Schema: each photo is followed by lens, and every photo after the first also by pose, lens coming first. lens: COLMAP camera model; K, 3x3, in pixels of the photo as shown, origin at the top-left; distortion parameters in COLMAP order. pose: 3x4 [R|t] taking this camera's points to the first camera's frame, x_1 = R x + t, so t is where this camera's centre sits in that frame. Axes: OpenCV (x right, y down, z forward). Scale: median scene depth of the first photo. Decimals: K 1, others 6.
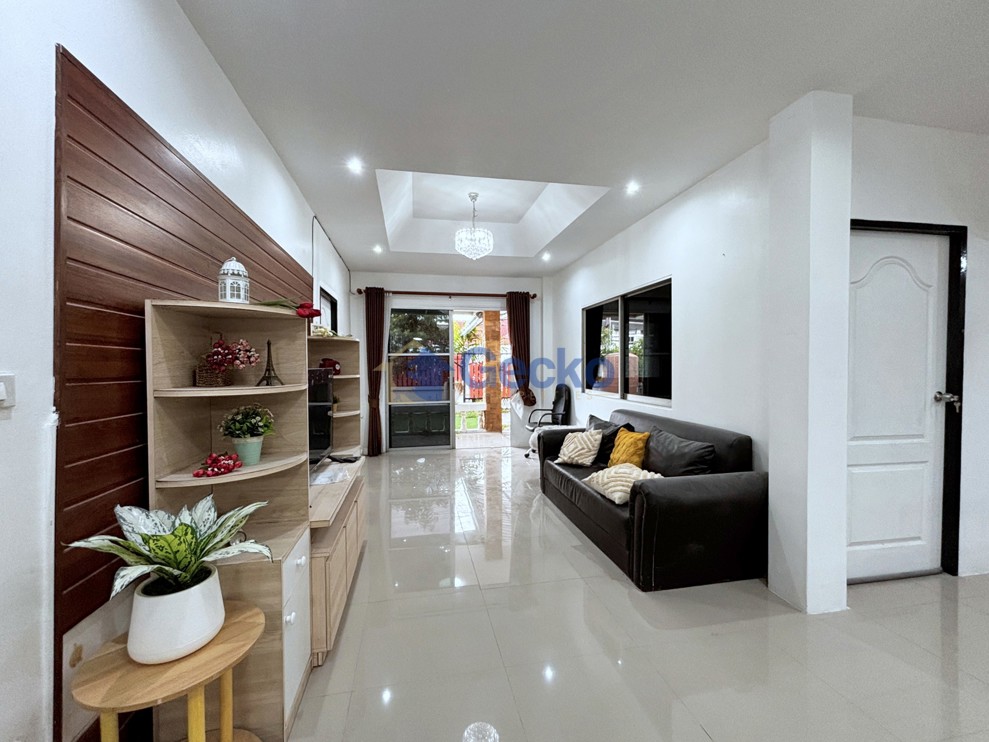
lens RADIAL K [[398.9, 0, 494.5], [0, 398.9, 371.0], [0, 0, 1]] dist [0.003387, 0.000292]
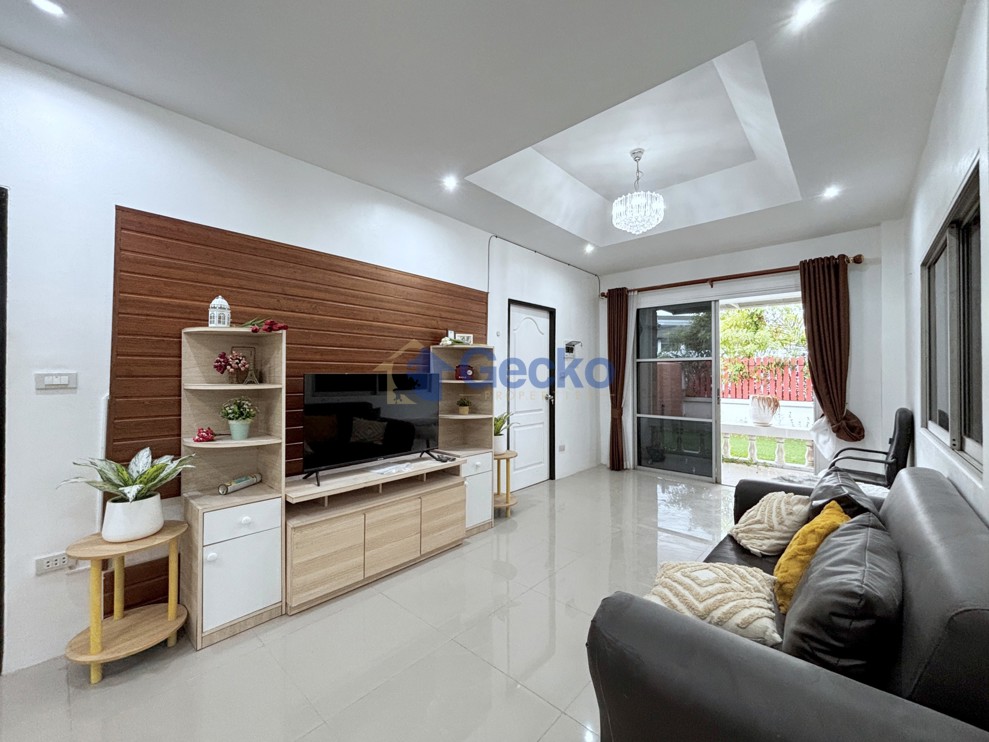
lens RADIAL K [[398.9, 0, 494.5], [0, 398.9, 371.0], [0, 0, 1]] dist [0.003387, 0.000292]
pose [[0.603059, 0.003759, -0.797687, 0.330810], [-0.018625, 0.999783, -0.009370, -0.003727], [0.797479, 0.020508, 0.602998, 0.267970]]
